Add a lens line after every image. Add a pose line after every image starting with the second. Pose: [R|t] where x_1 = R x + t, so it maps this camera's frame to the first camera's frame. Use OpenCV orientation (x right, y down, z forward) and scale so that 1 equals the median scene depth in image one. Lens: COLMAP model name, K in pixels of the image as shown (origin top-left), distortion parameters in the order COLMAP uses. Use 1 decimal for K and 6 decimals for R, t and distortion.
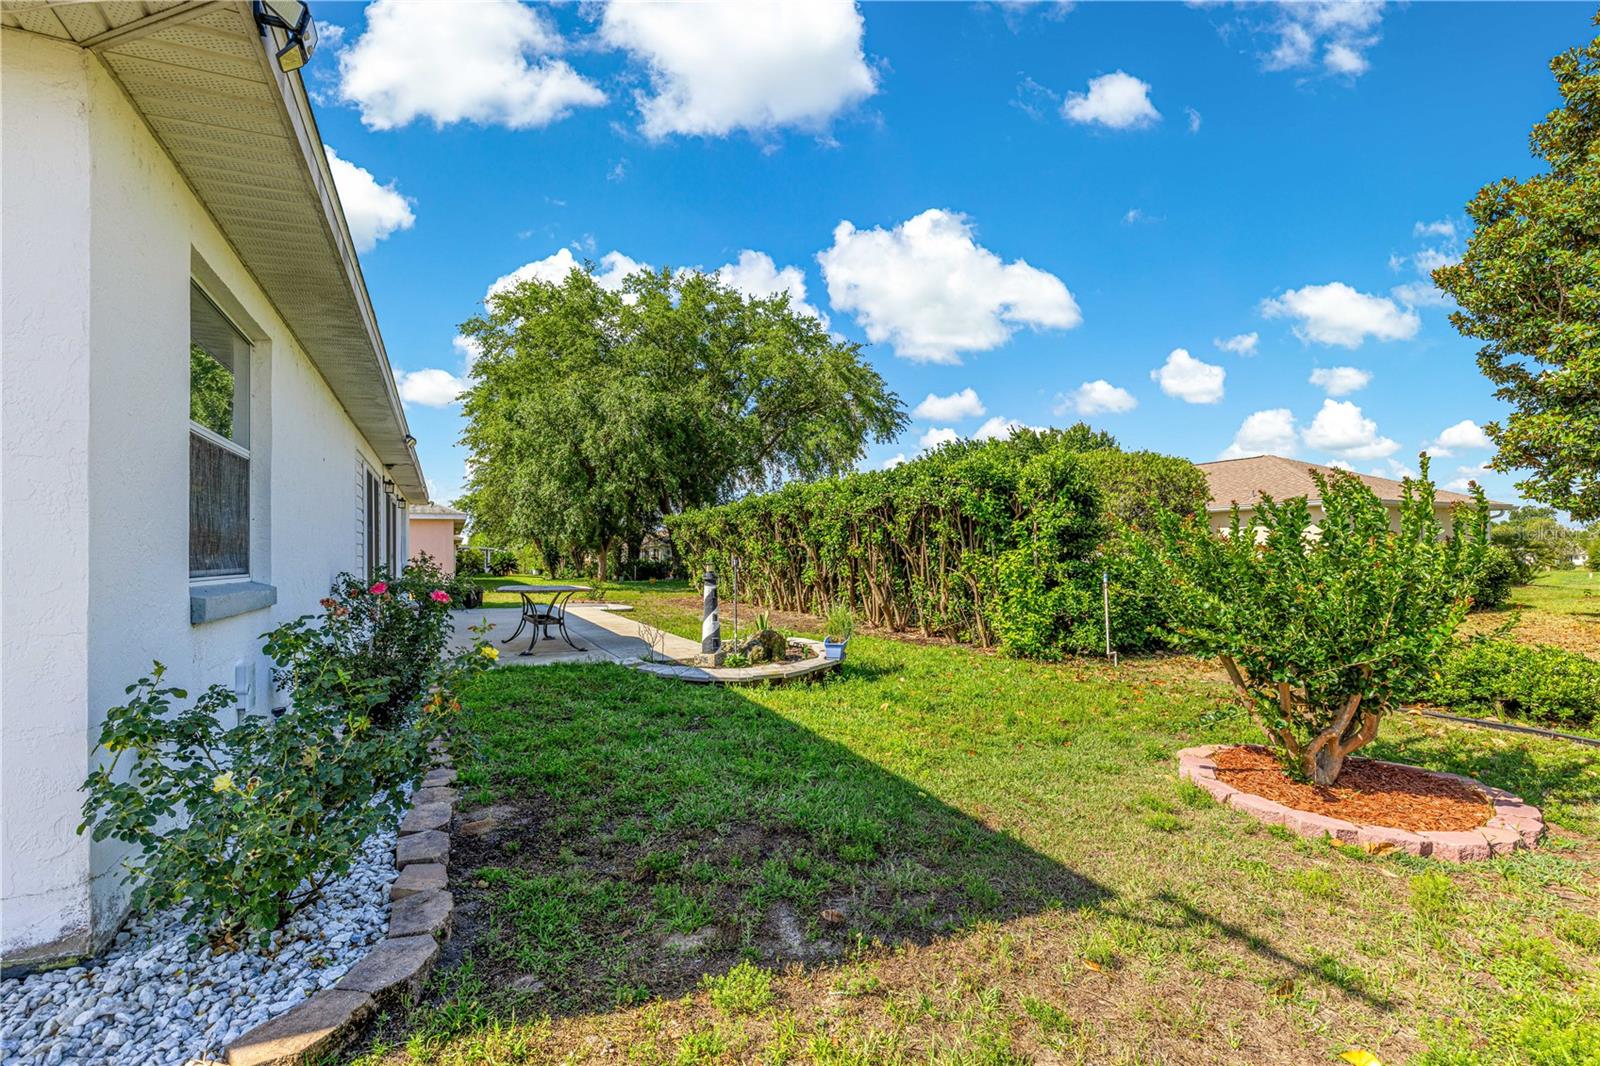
lens RADIAL K [[733.5, 0, 816.3], [0, 733.5, 534.2], [0, 0, 1]] dist [0.004056, -0.000222]
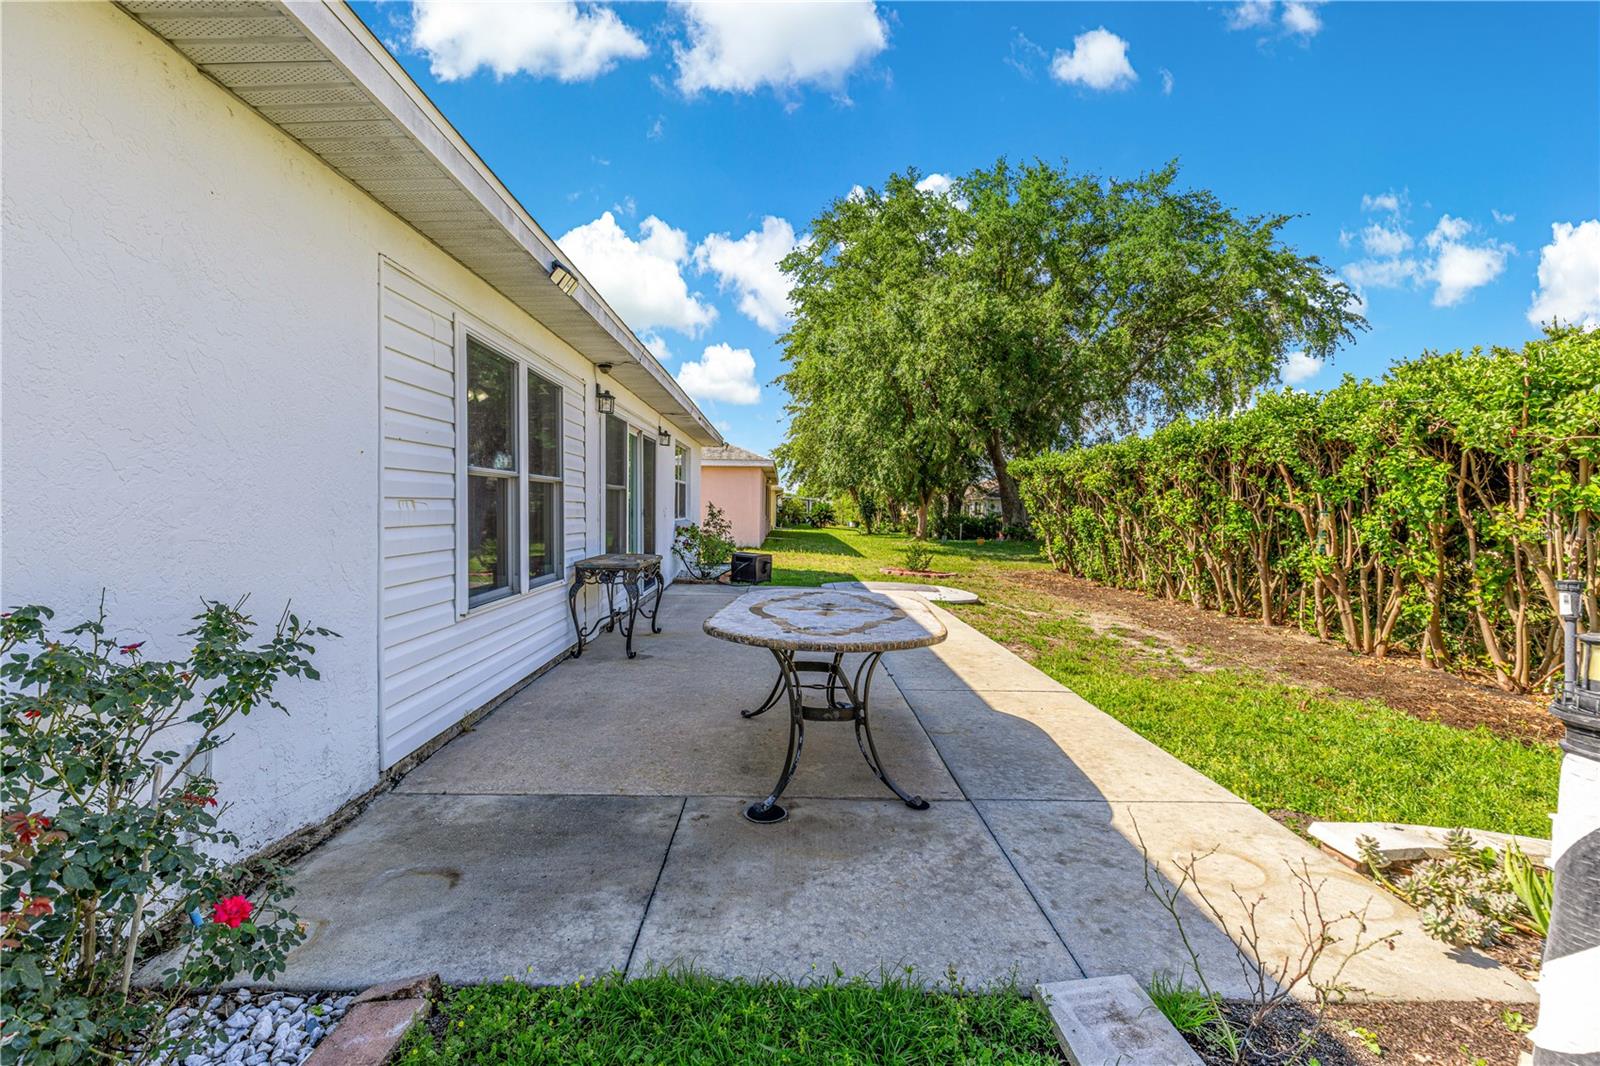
lens RADIAL K [[746.7, 0, 798.1], [0, 746.7, 524.5], [0, 0, 1]] dist [0.002909, 0.000113]
pose [[0.903780, 0.030925, -0.426880, -0.091691], [-0.008930, 0.998532, 0.053431, 0.001183], [0.427905, -0.044478, 0.902729, 0.272348]]
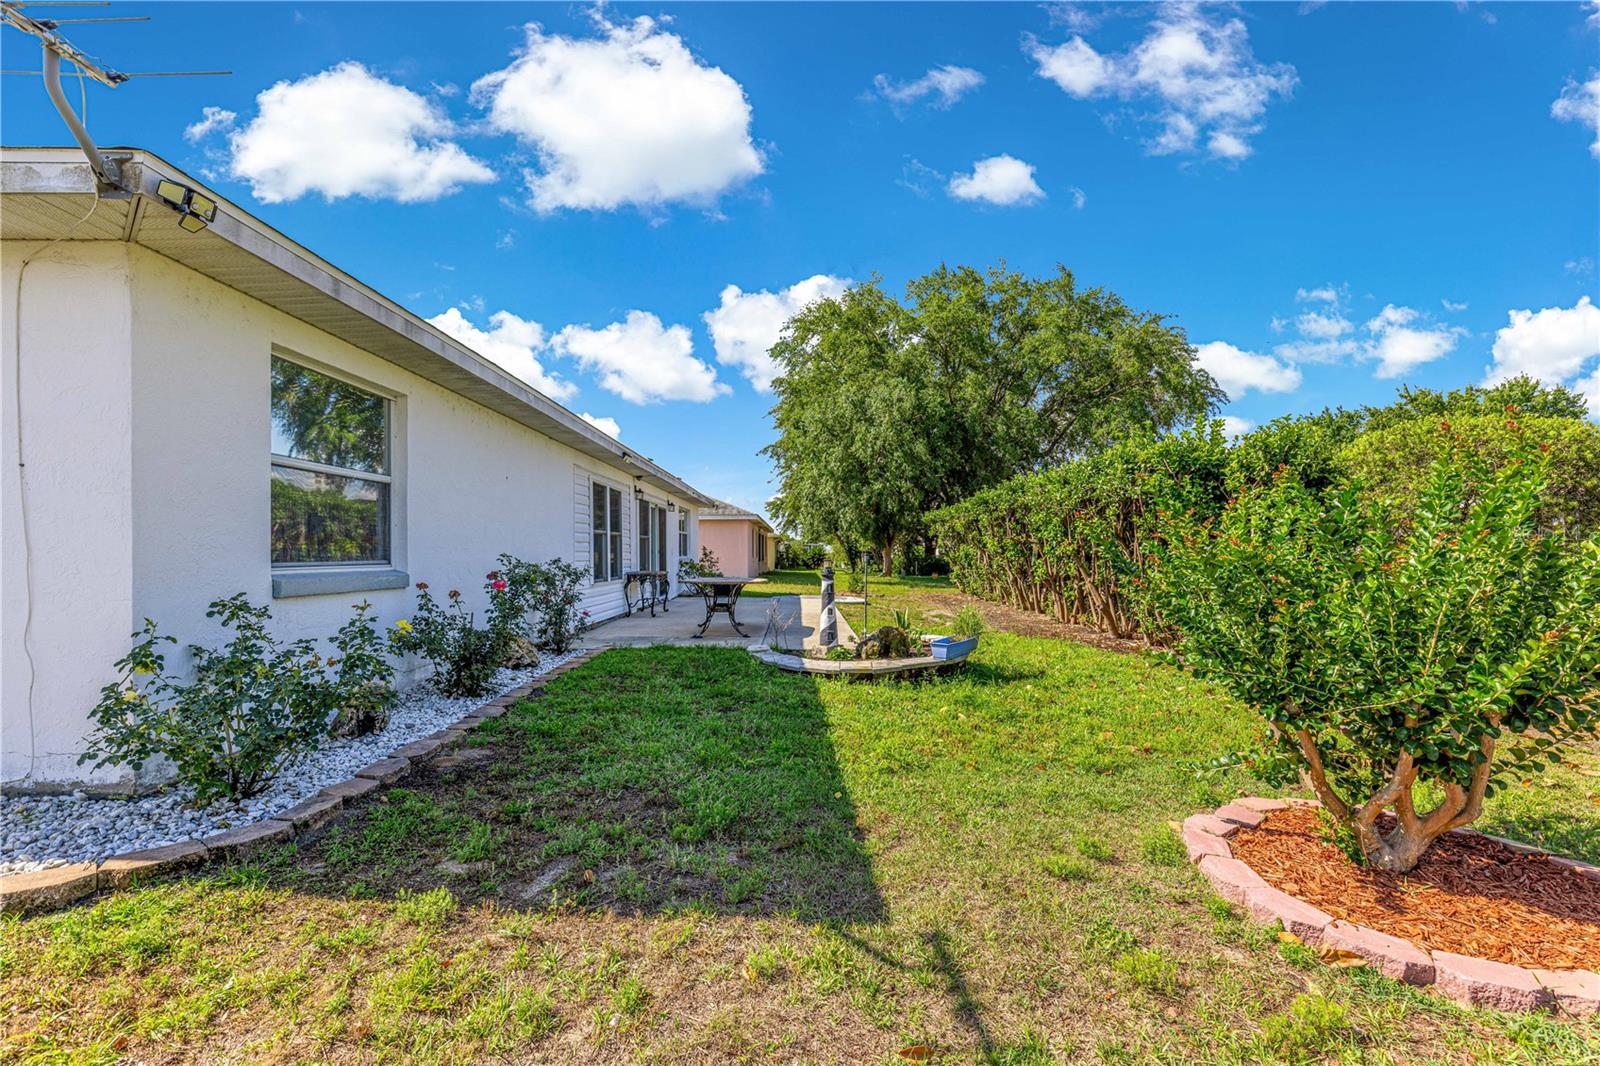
lens RADIAL K [[728.0, 0, 797.9], [0, 728.0, 532.5], [0, 0, 1]] dist [0.005417, -0.000112]
pose [[0.896665, -0.008132, -0.442635, 0.100864], [0.009709, 0.999952, 0.001297, -0.000246], [0.442604, -0.005460, 0.896701, 0.018544]]
